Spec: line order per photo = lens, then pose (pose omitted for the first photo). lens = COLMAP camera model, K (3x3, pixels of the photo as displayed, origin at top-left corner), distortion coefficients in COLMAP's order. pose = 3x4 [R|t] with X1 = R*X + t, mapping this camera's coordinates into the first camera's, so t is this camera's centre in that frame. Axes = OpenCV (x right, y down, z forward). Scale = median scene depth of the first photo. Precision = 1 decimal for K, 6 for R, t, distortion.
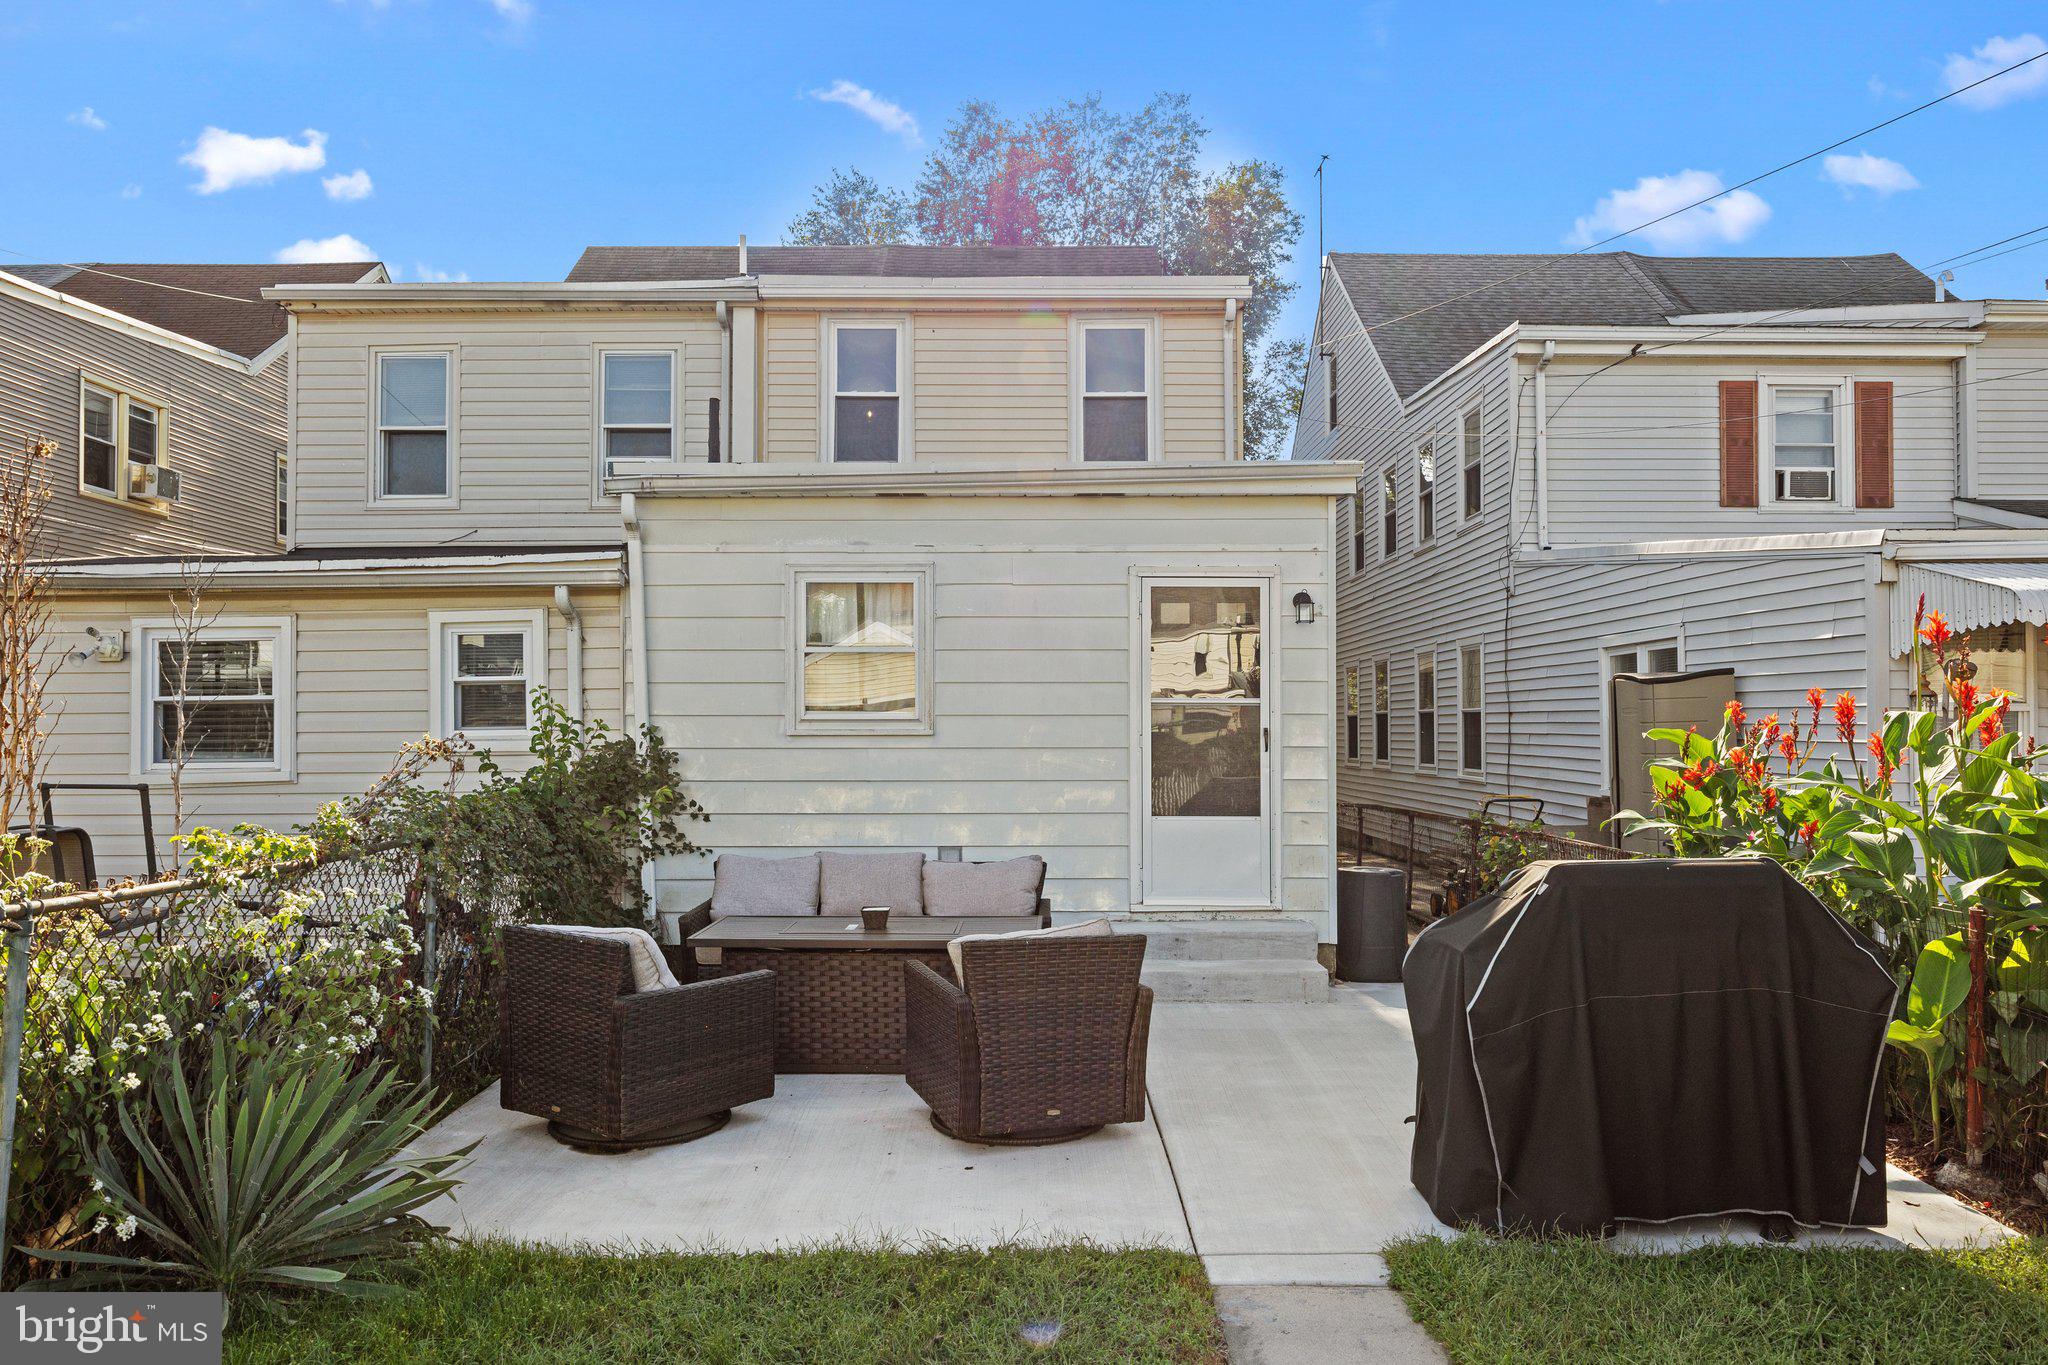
lens RADIAL K [[1463.9, 0, 1024.0], [0, 1463.9, 682.5], [0, 0, 1]] dist [-0.008073, -0.001159]
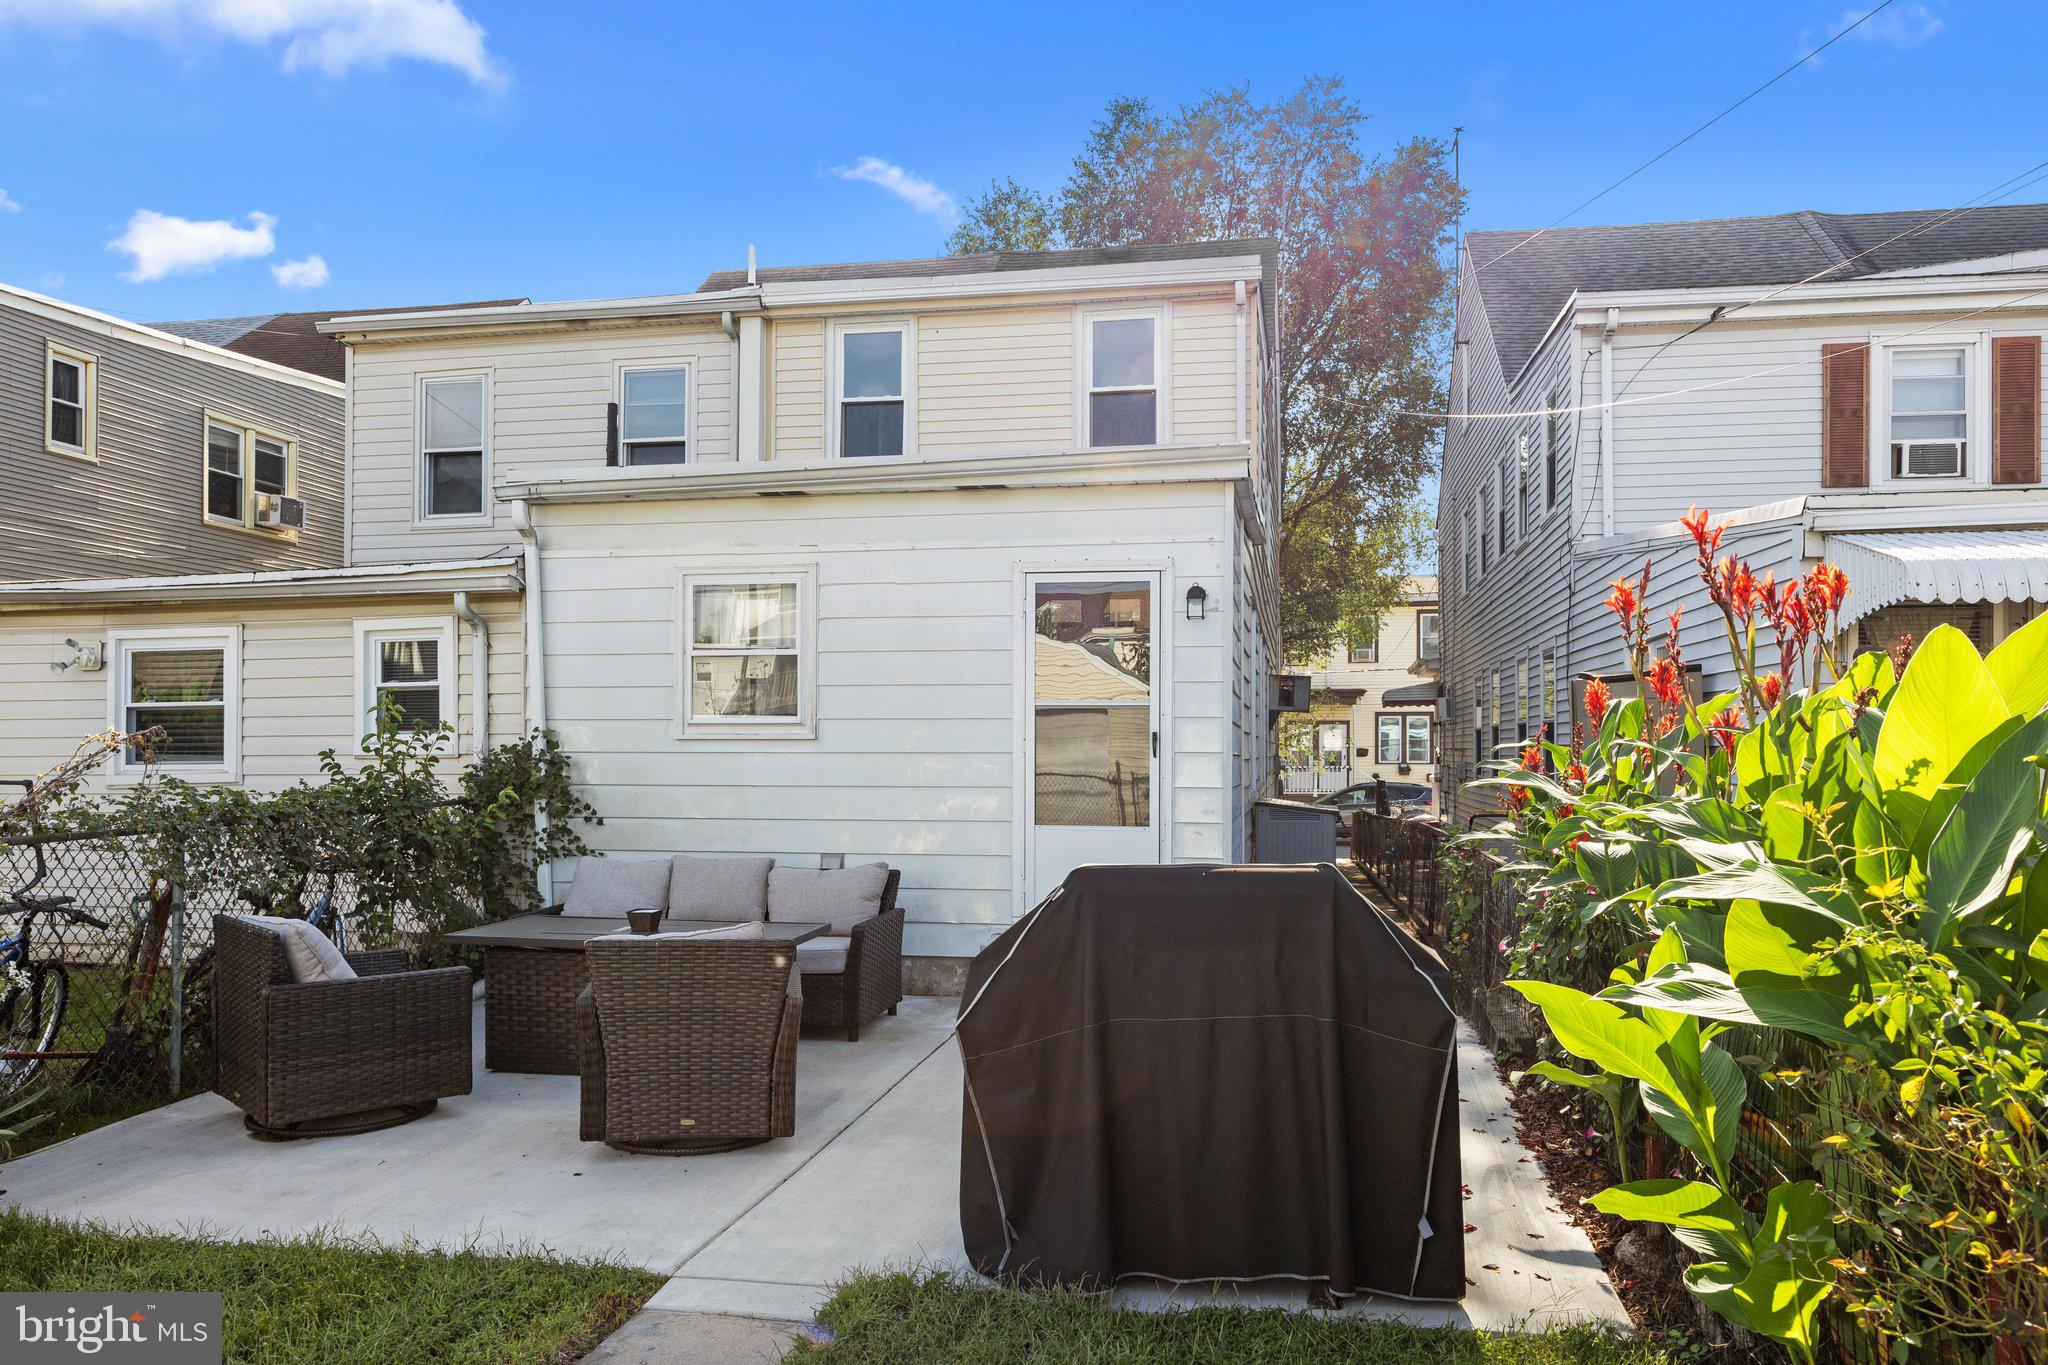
lens RADIAL K [[1473.4, 0, 1022.5], [0, 1473.4, 721.6], [0, 0, 1]] dist [-0.008677, 0.000344]
pose [[0.982653, -0.001222, -0.185448, 0.252885], [0.003432, 0.999927, 0.011596, 0.013100], [0.185420, -0.012032, 0.982586, 0.059730]]
